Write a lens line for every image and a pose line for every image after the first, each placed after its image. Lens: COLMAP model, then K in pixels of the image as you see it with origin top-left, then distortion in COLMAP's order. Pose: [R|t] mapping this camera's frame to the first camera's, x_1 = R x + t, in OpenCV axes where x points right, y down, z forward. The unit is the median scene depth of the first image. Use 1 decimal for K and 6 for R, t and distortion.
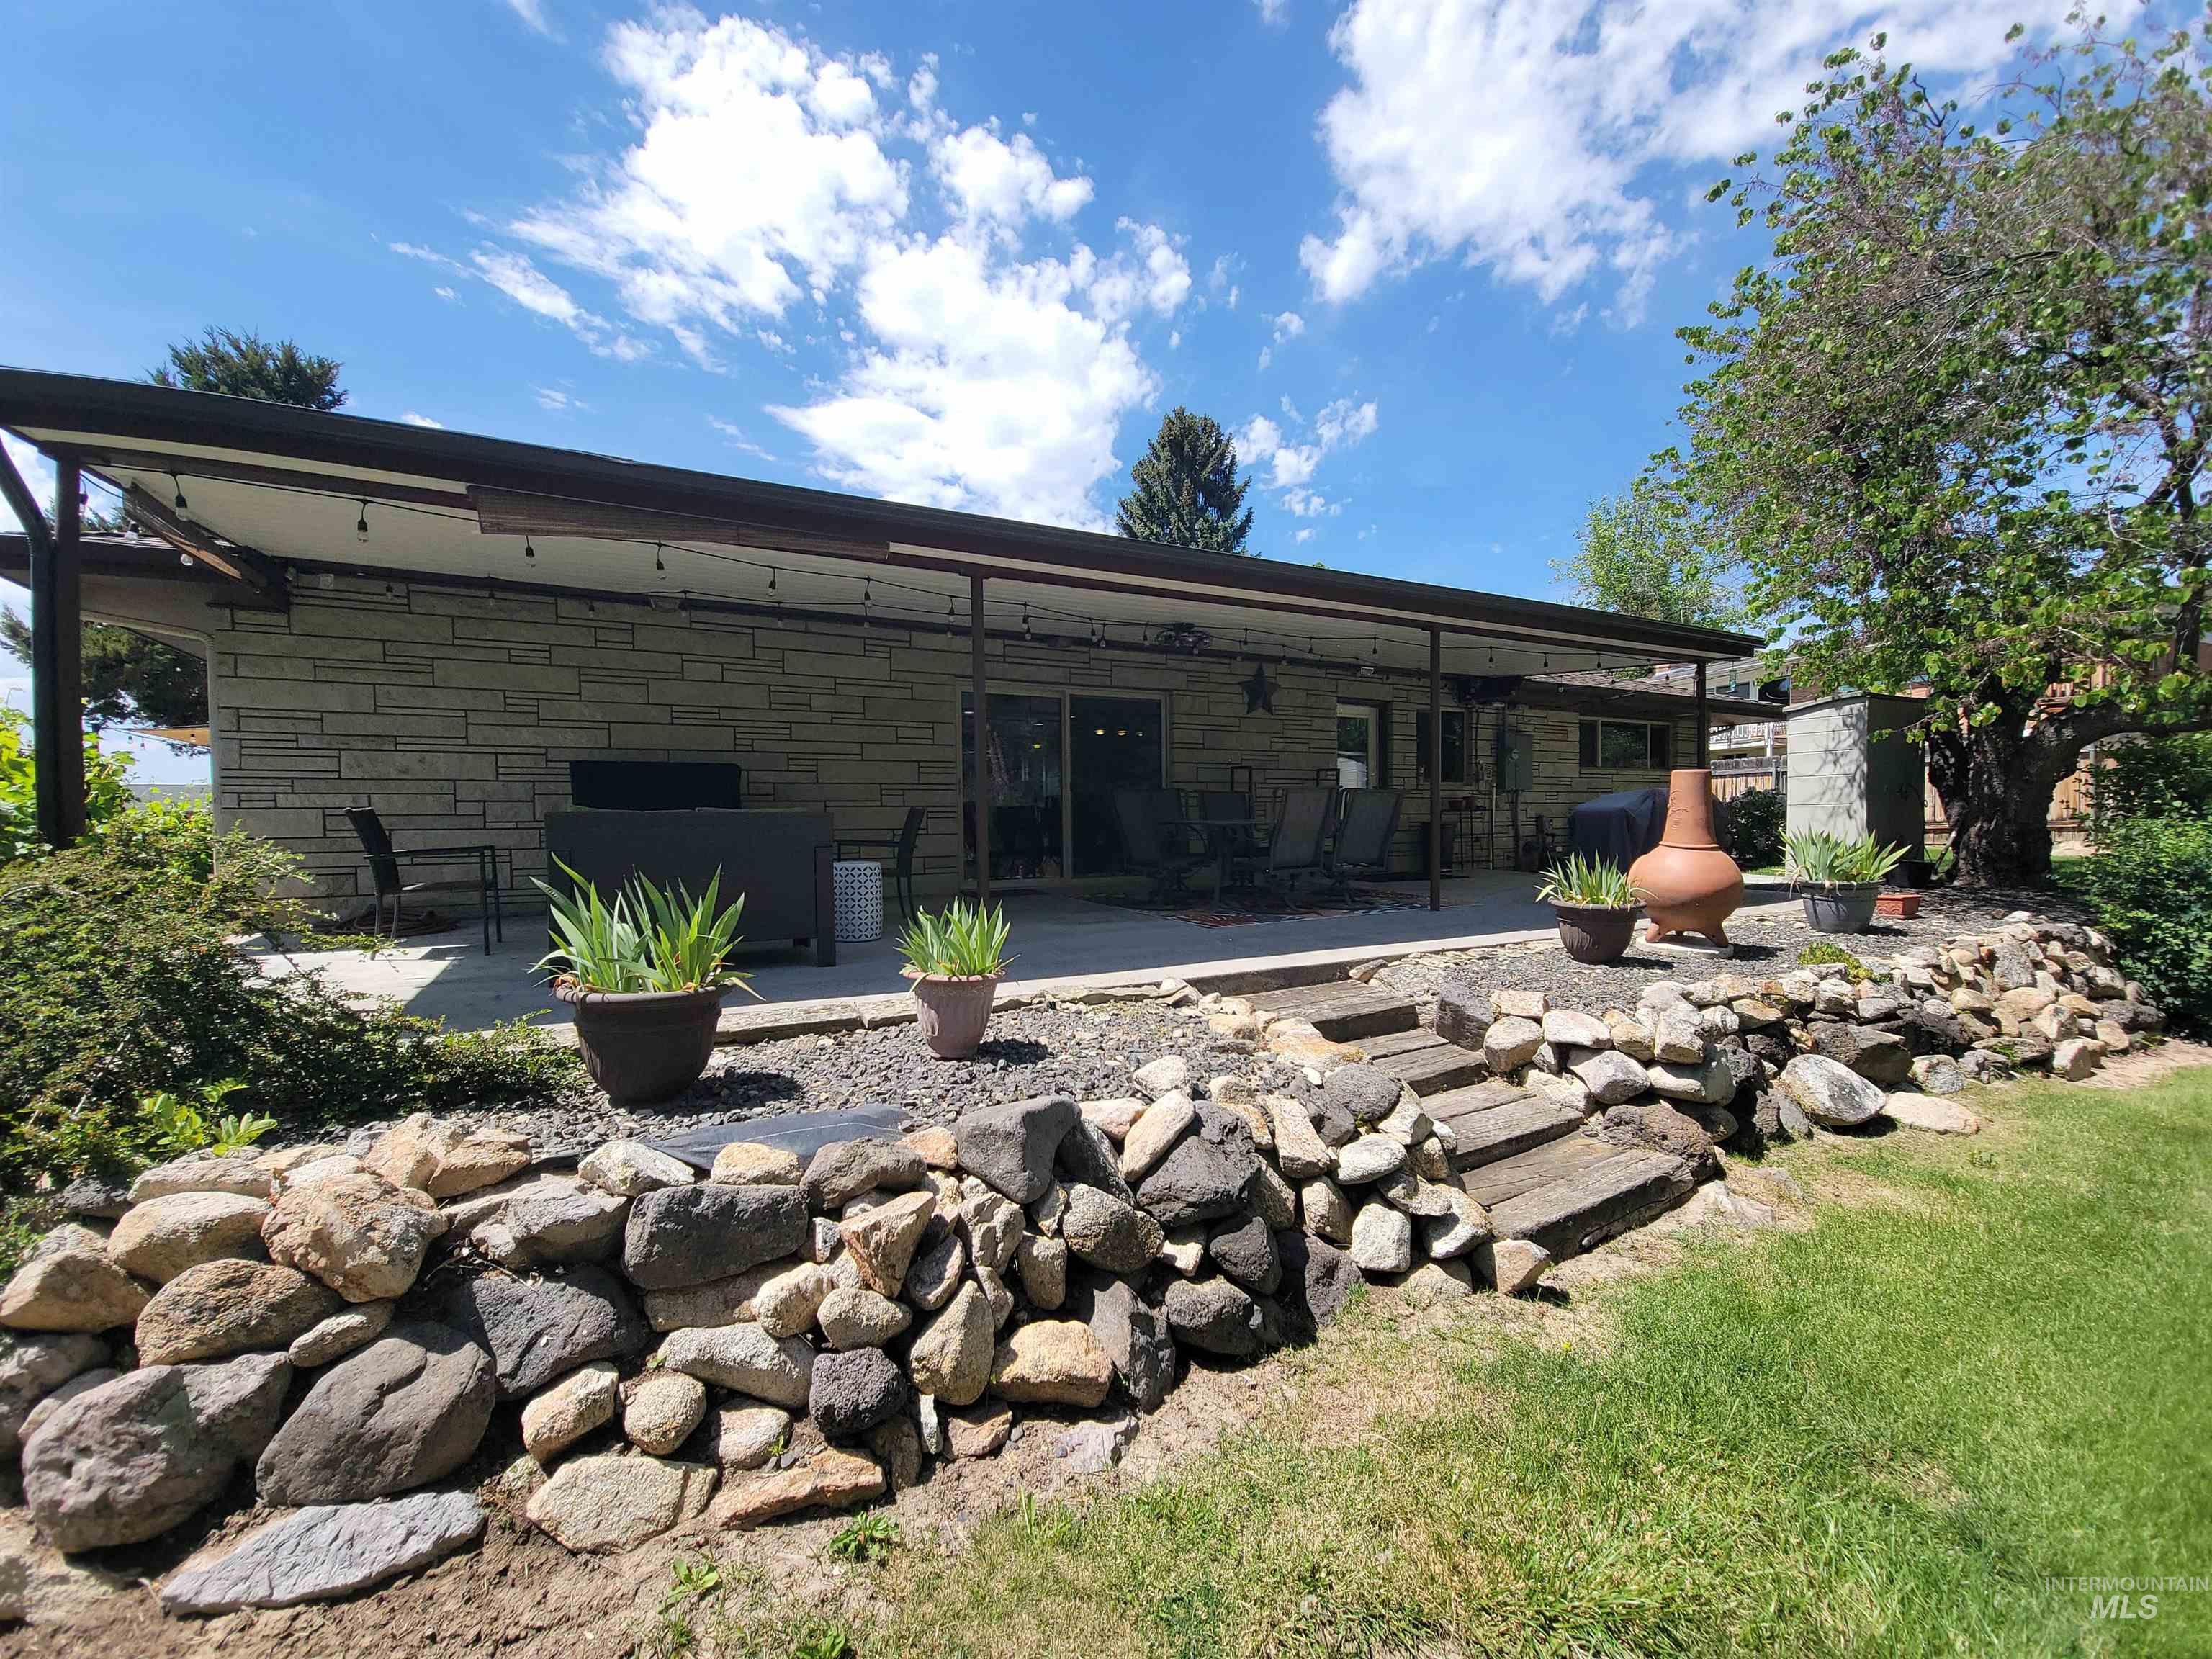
lens RADIAL K [[899.2, 0, 1101.4], [0, 899.2, 858.7], [0, 0, 1]] dist [0.000346, -0.002623]
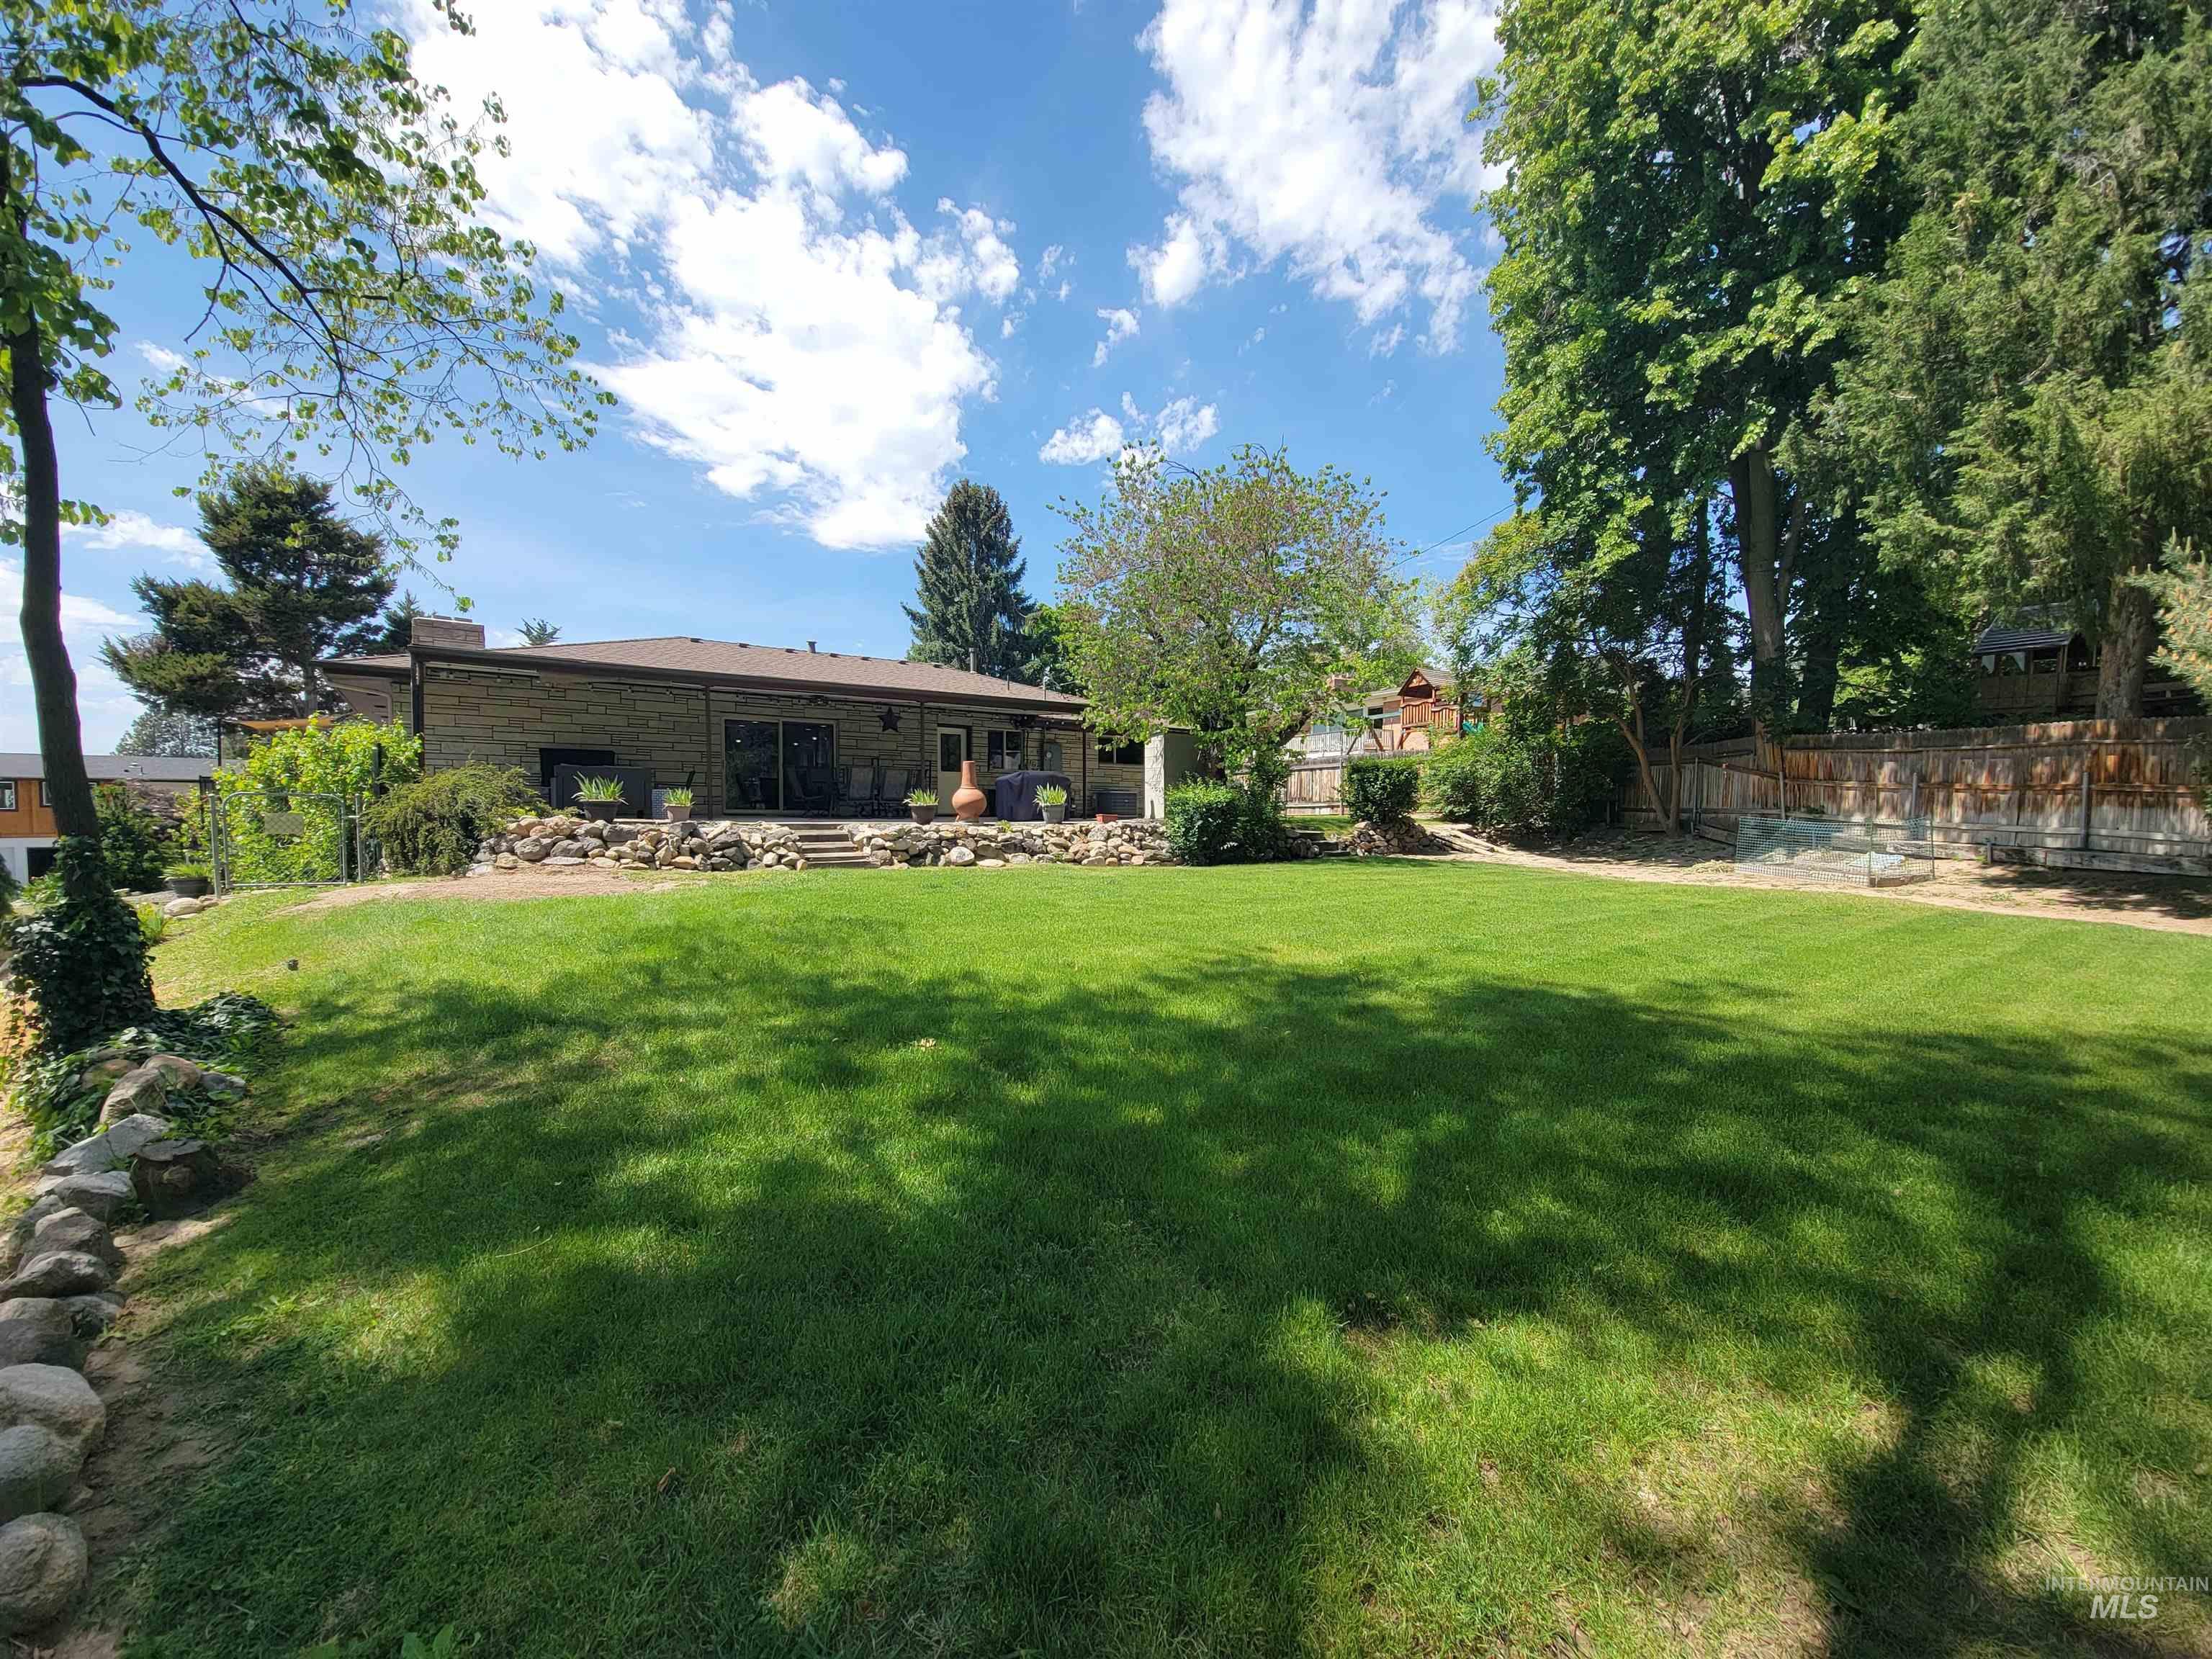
lens RADIAL K [[899.2, 0, 1101.4], [0, 899.2, 858.7], [0, 0, 1]] dist [0.000346, -0.002623]
pose [[0.990661, 0.008101, 0.136106, 0.488967], [-0.008958, 0.999944, 0.005685, 0.137029], [-0.136052, -0.006851, 0.990678, -1.359151]]
